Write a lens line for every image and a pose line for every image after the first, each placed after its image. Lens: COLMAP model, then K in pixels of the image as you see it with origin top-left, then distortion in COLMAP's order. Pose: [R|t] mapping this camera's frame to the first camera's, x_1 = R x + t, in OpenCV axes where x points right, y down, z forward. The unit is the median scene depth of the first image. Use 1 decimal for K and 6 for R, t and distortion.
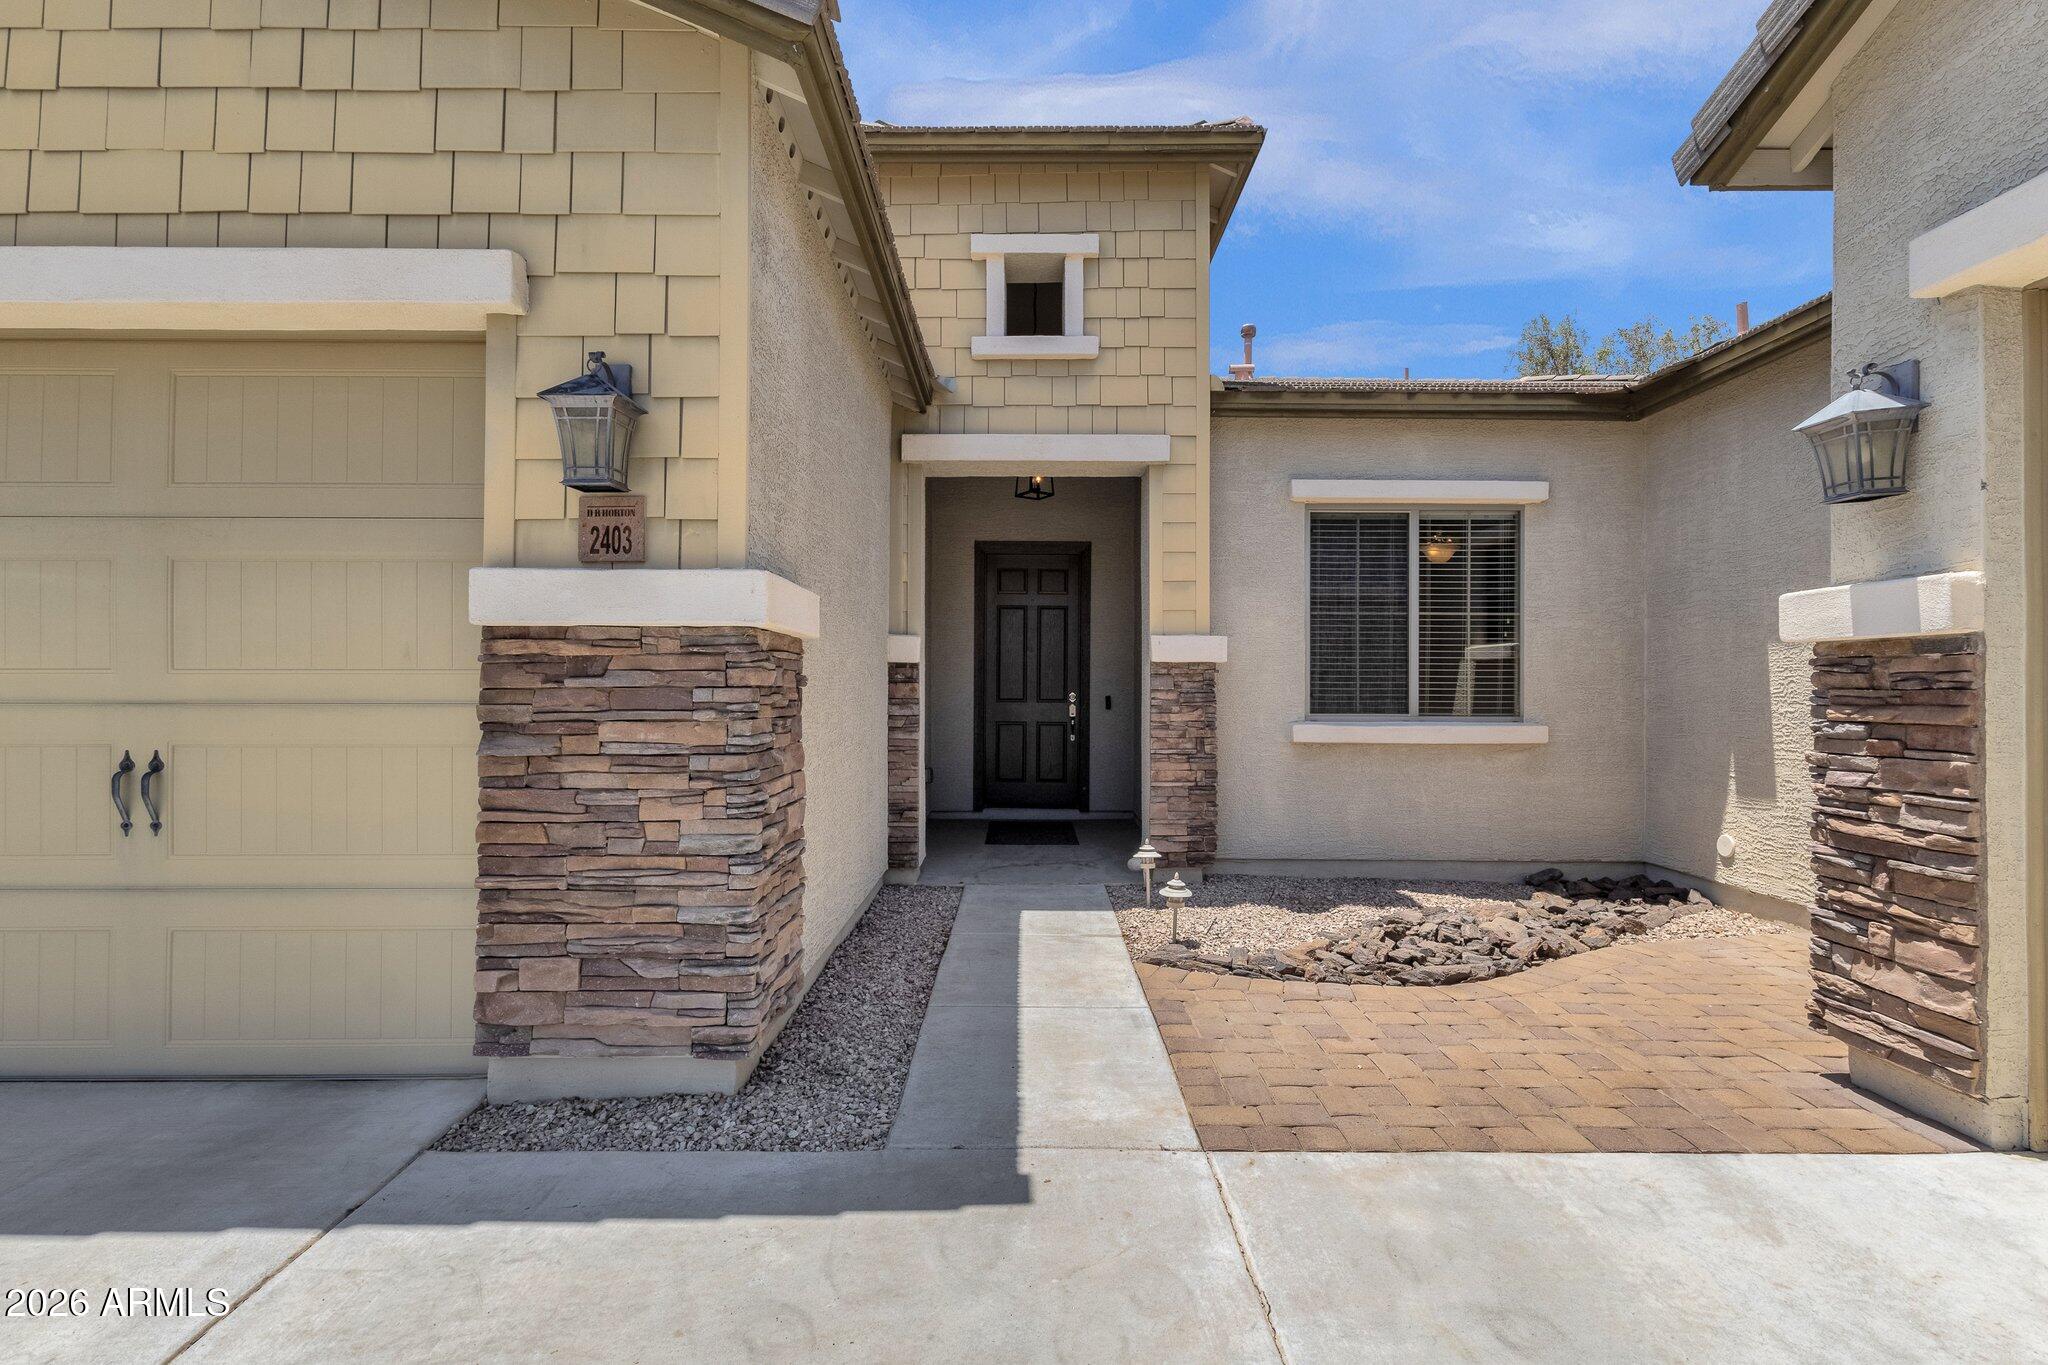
lens RADIAL K [[934.1, 0, 1029.9], [0, 934.1, 687.7], [0, 0, 1]] dist [0.002060, 0.000498]
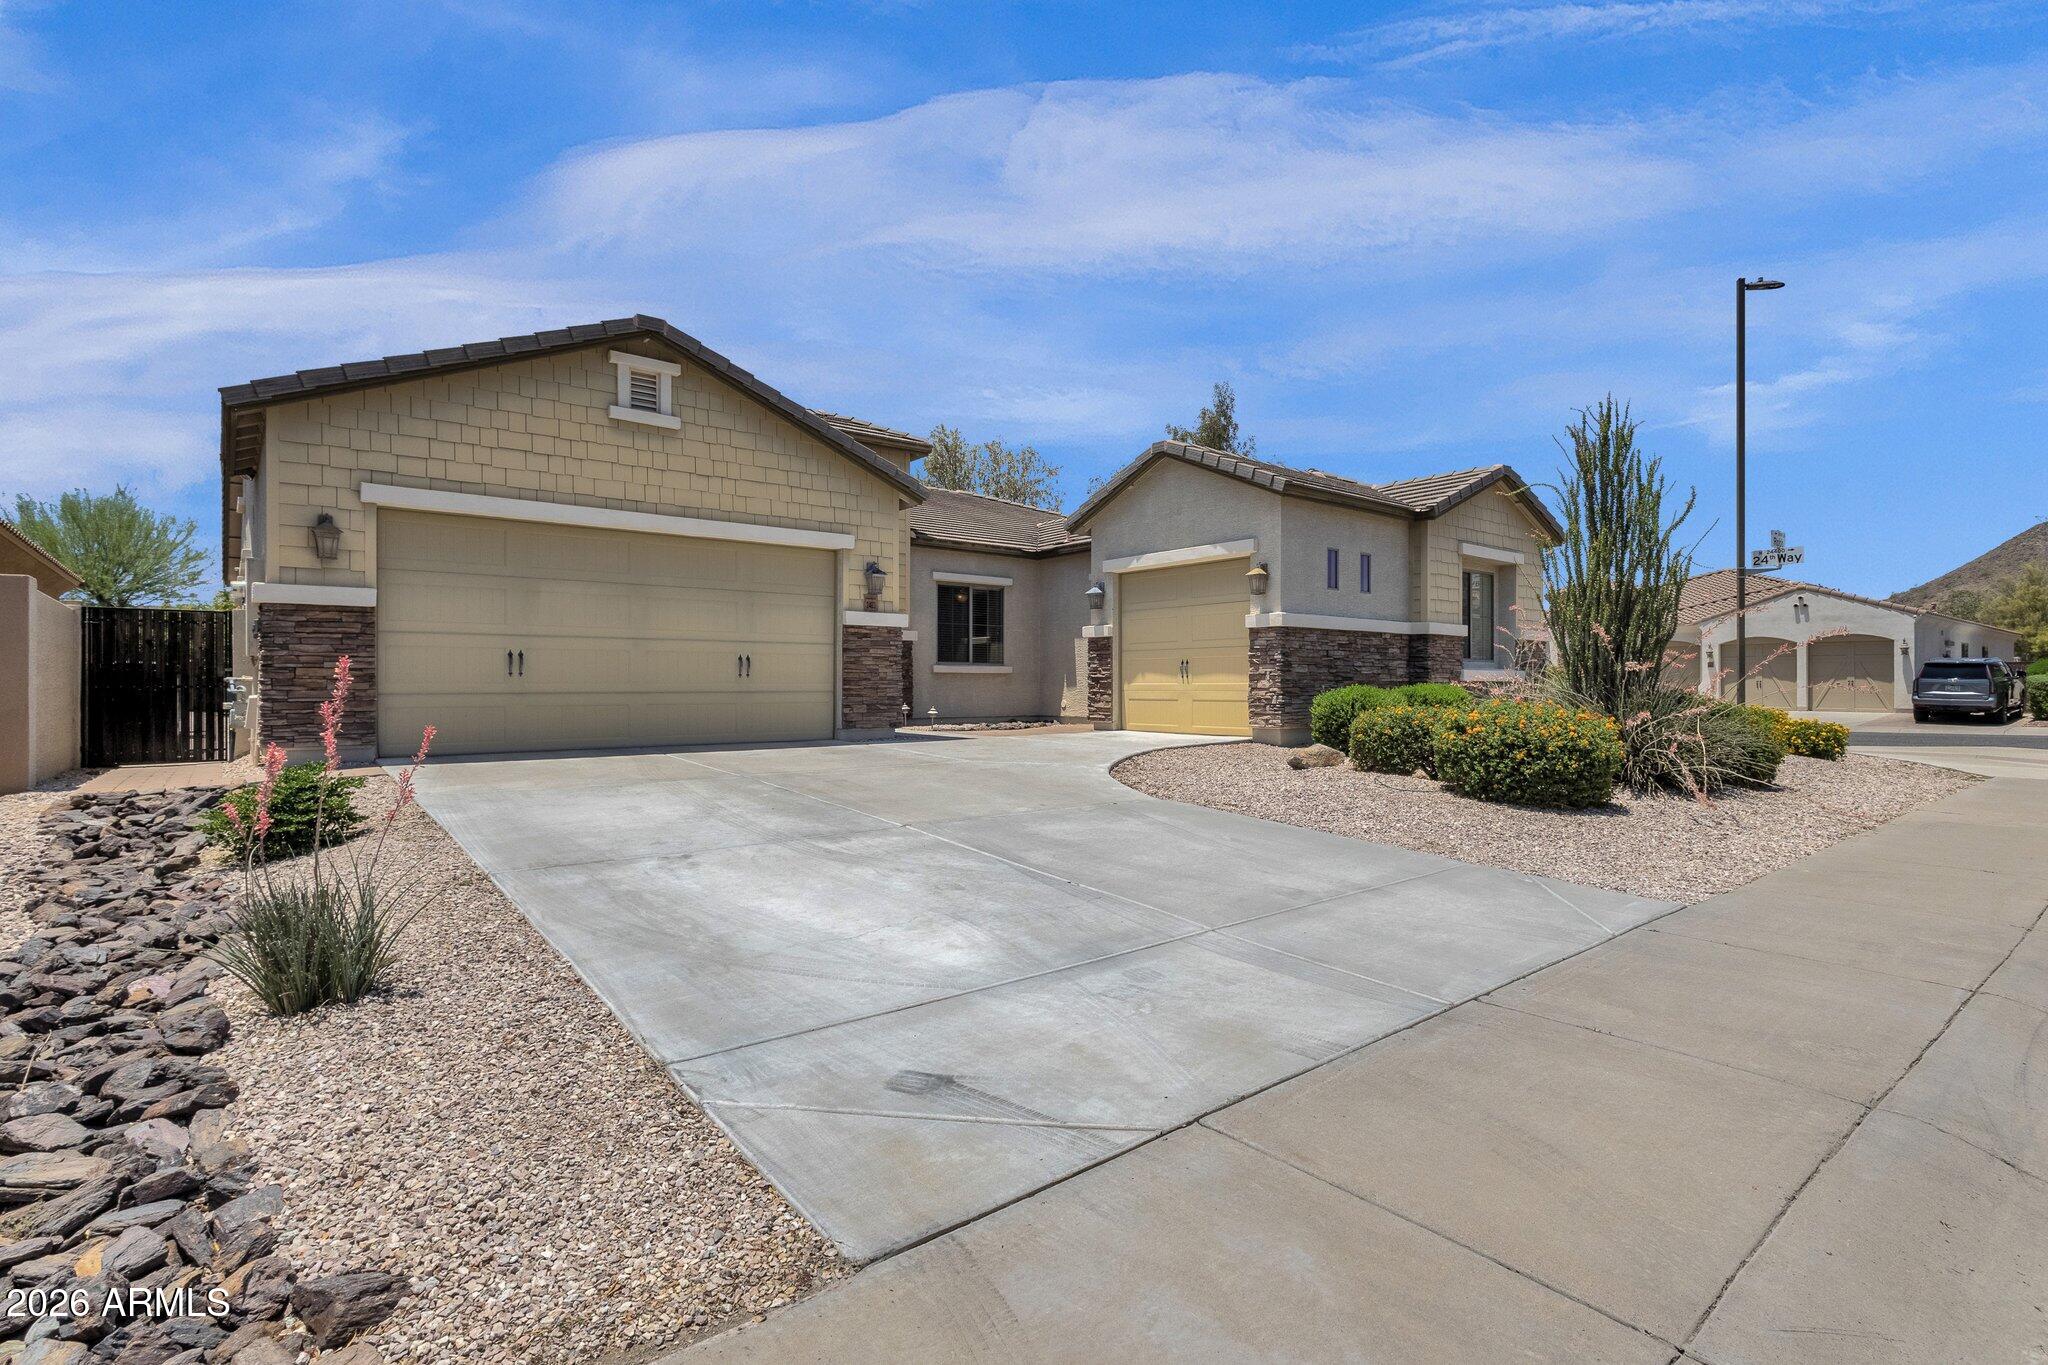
lens RADIAL K [[950.5, 0, 1017.1], [0, 950.5, 677.1], [0, 0, 1]] dist [0.002434, -0.000072]
pose [[0.801728, 0.002287, 0.597684, -1.229509], [-0.001165, 0.999997, -0.002264, 0.086102], [-0.597687, 0.001119, 0.801728, -1.396554]]
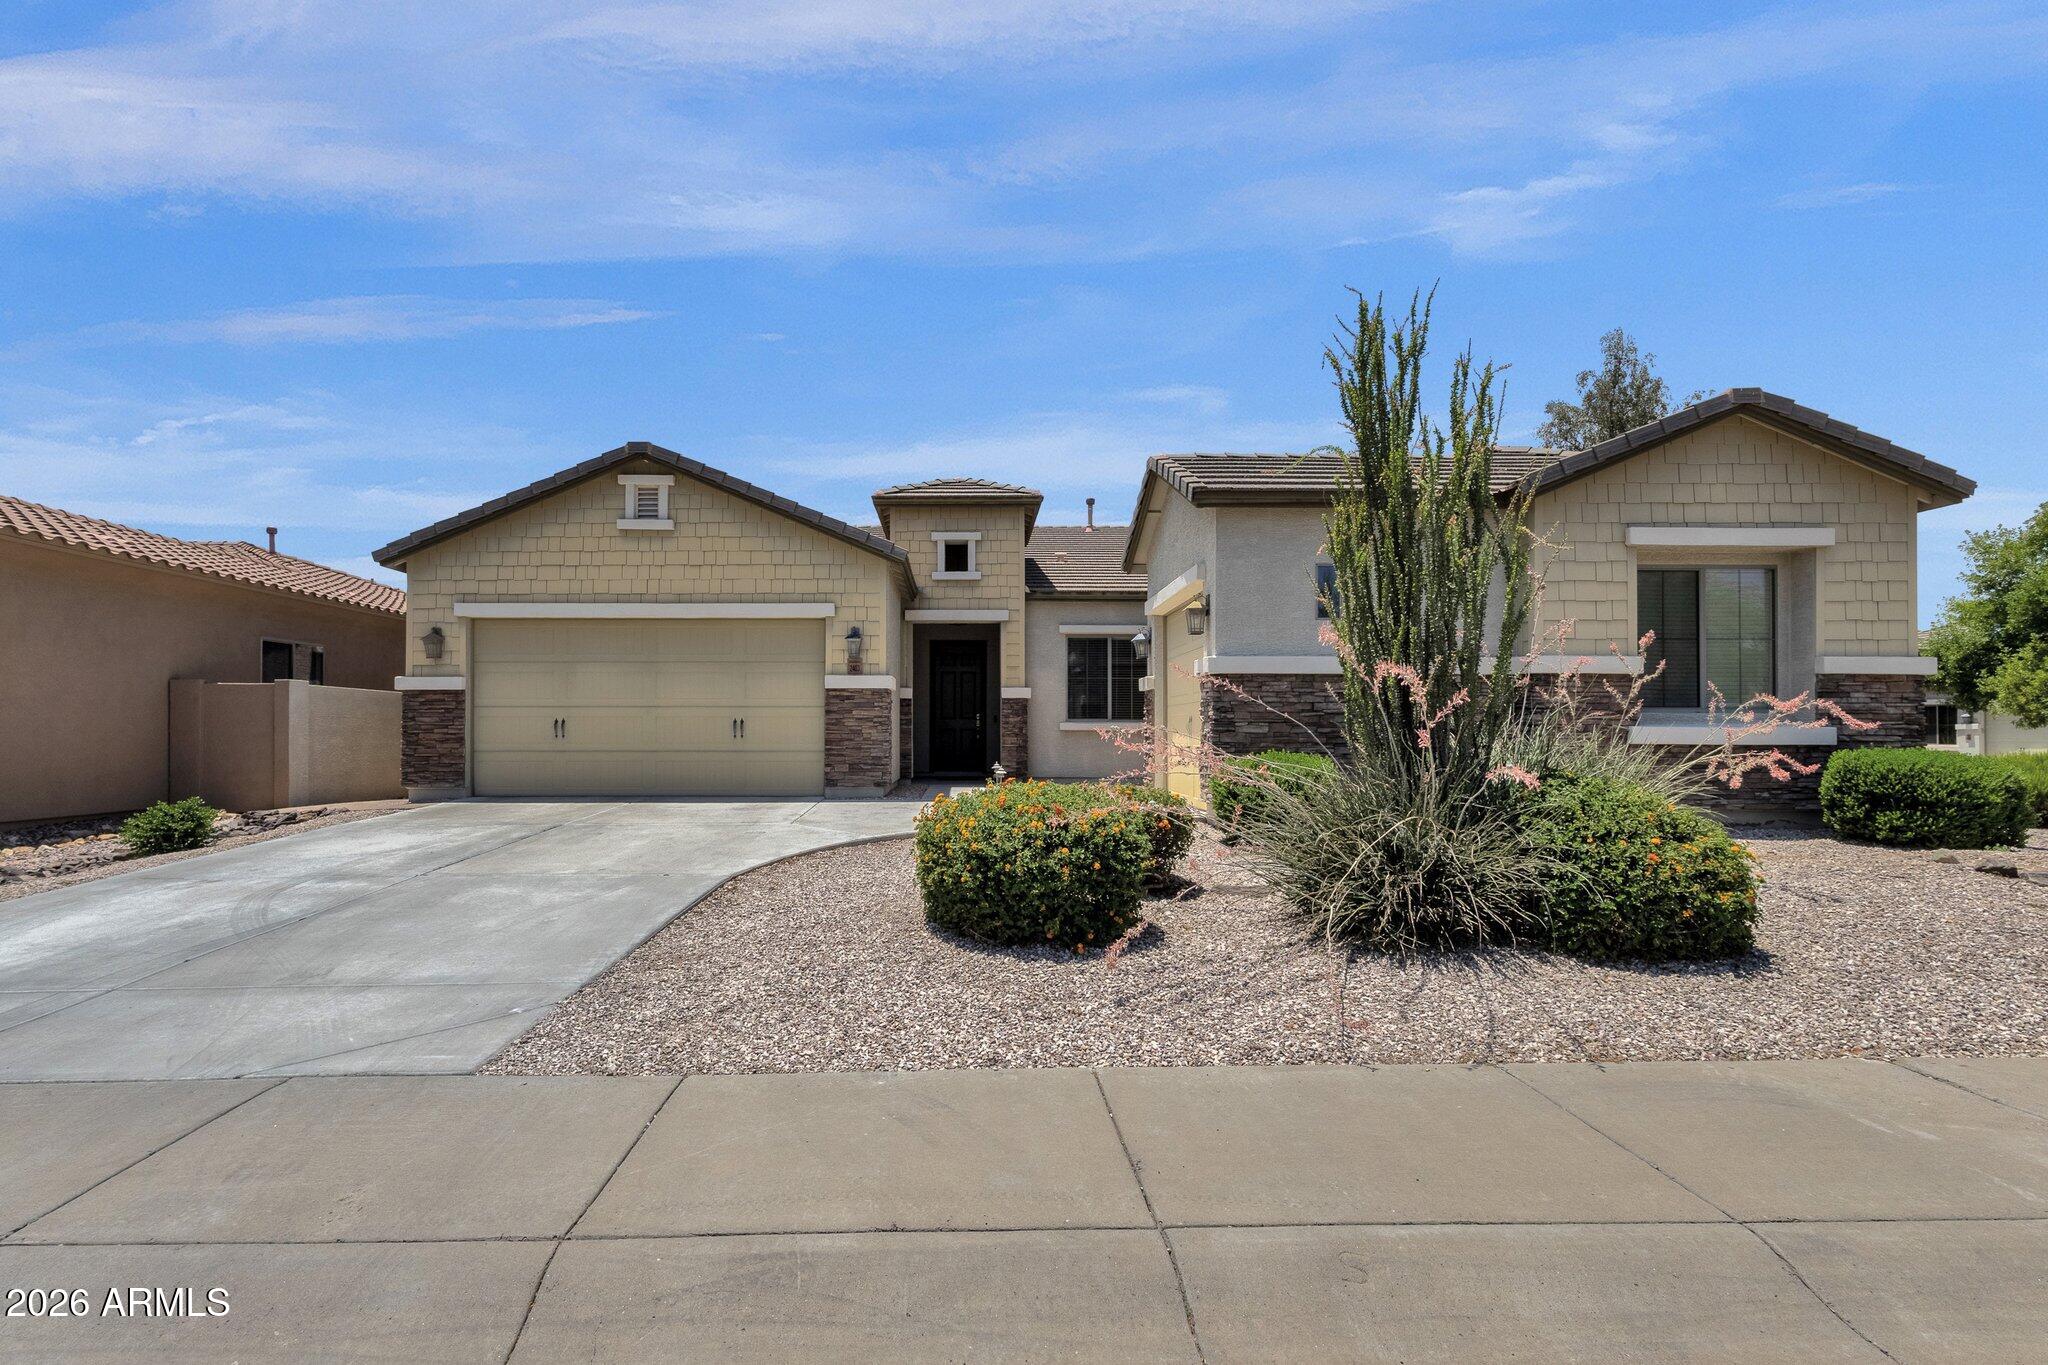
lens RADIAL K [[944.3, 0, 949.3], [0, 944.3, 723.2], [0, 0, 1]] dist [-0.001556, -0.000154]
pose [[0.999790, -0.002219, -0.020393, 0.039895], [0.002048, 0.999963, -0.008404, 0.067107], [0.020411, 0.008361, 0.999757, -1.685149]]
